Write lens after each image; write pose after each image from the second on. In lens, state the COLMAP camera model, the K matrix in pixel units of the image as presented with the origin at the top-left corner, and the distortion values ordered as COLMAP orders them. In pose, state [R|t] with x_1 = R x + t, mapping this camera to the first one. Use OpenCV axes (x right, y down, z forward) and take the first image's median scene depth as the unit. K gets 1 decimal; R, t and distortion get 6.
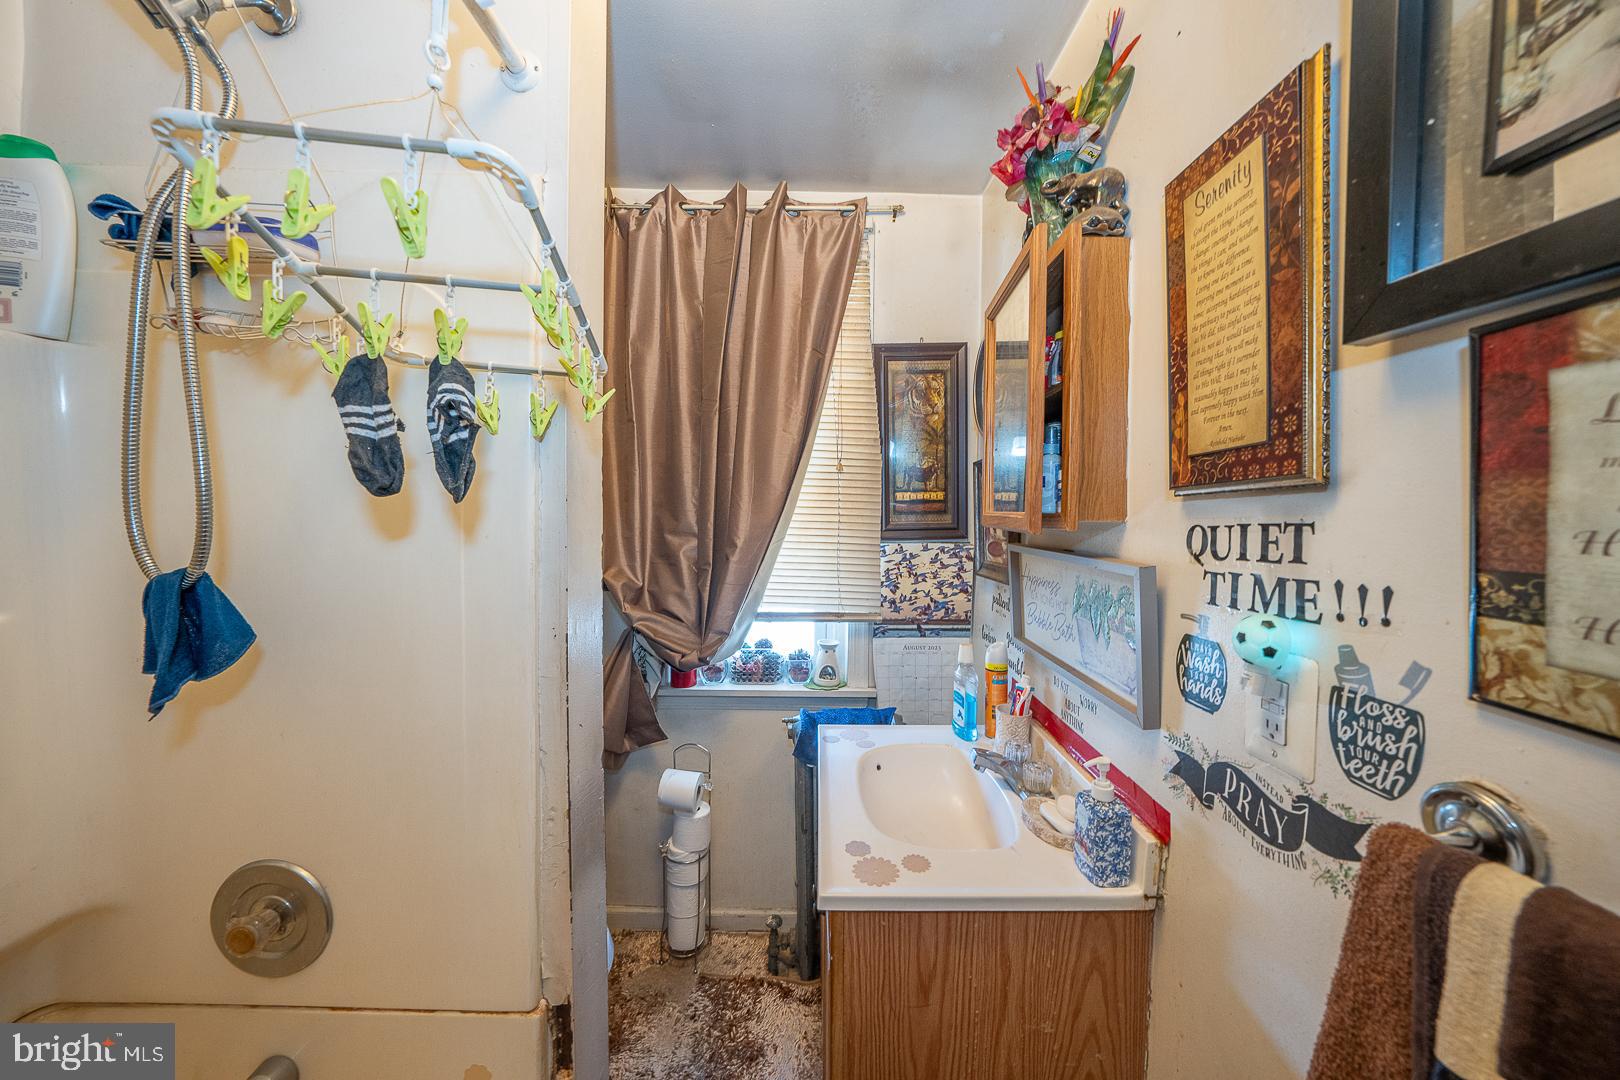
lens RADIAL K [[556.7, 0, 810.4], [0, 556.7, 536.8], [0, 0, 1]] dist [-0.030412, 0.006675]
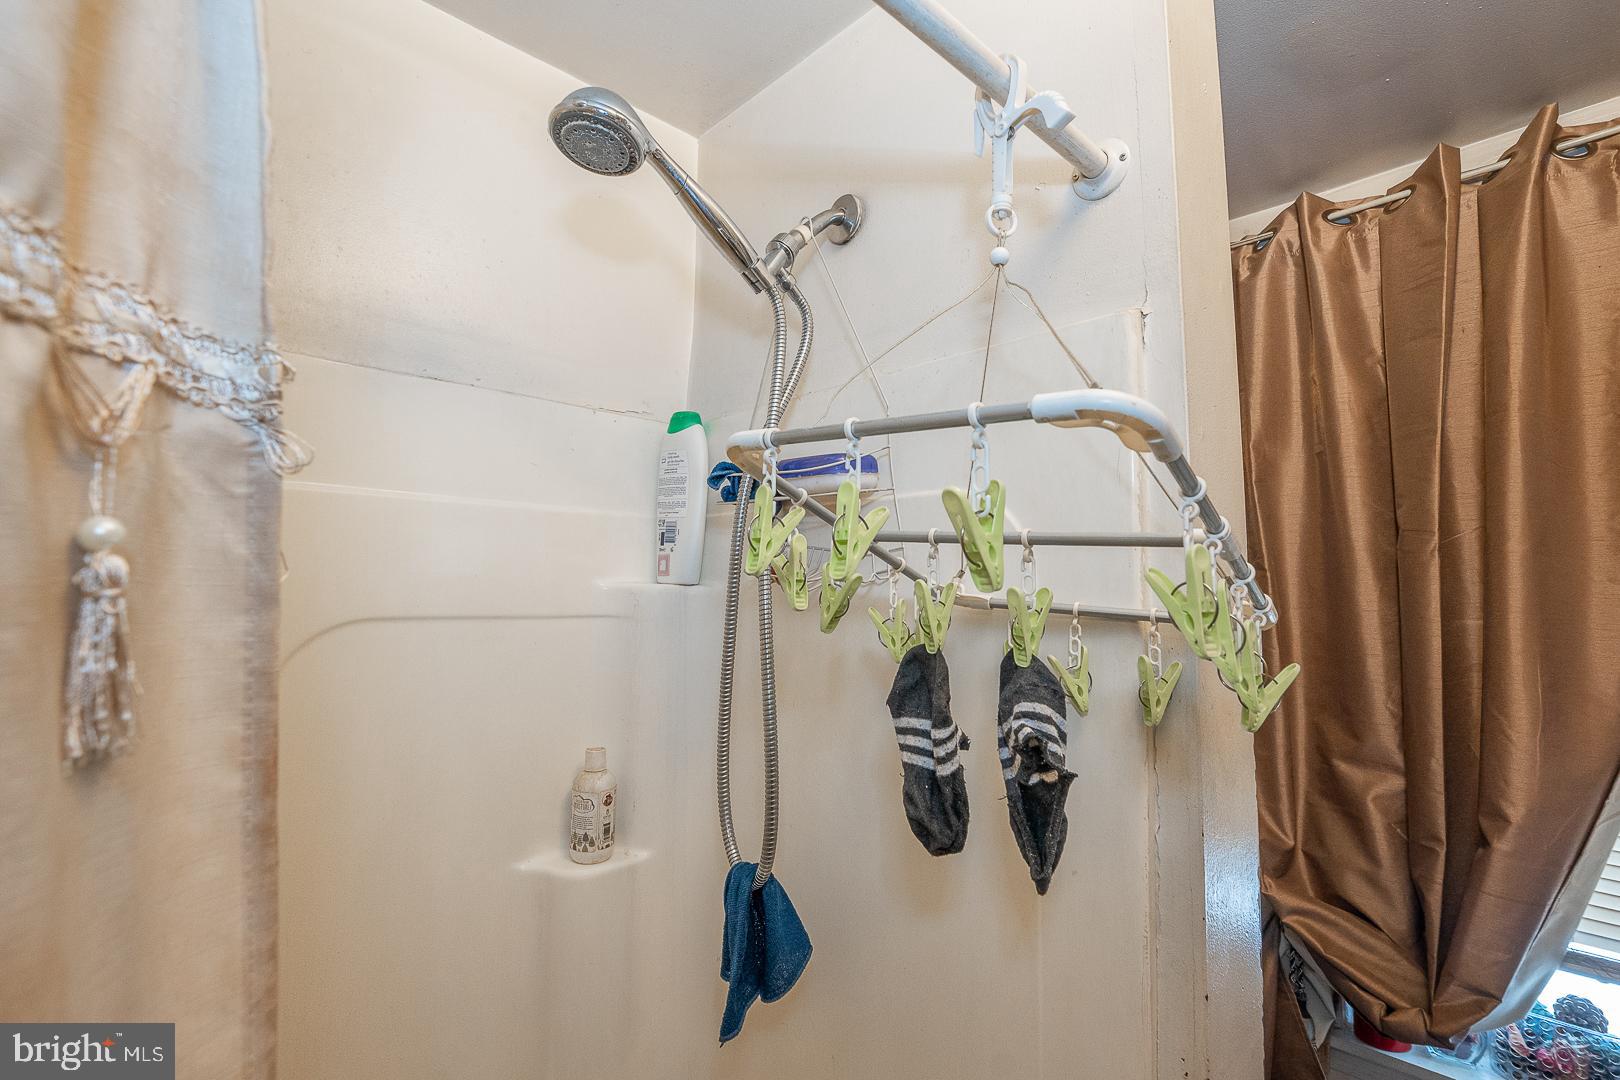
lens RADIAL K [[739.7, 0, 833.0], [0, 739.7, 537.3], [0, 0, 1]] dist [-0.045474, 0.013981]
pose [[0.694863, -0.077512, -0.714953, -0.135367], [-0.026762, 0.990699, -0.133417, -0.242513], [0.718644, 0.111840, 0.686326, 0.163041]]
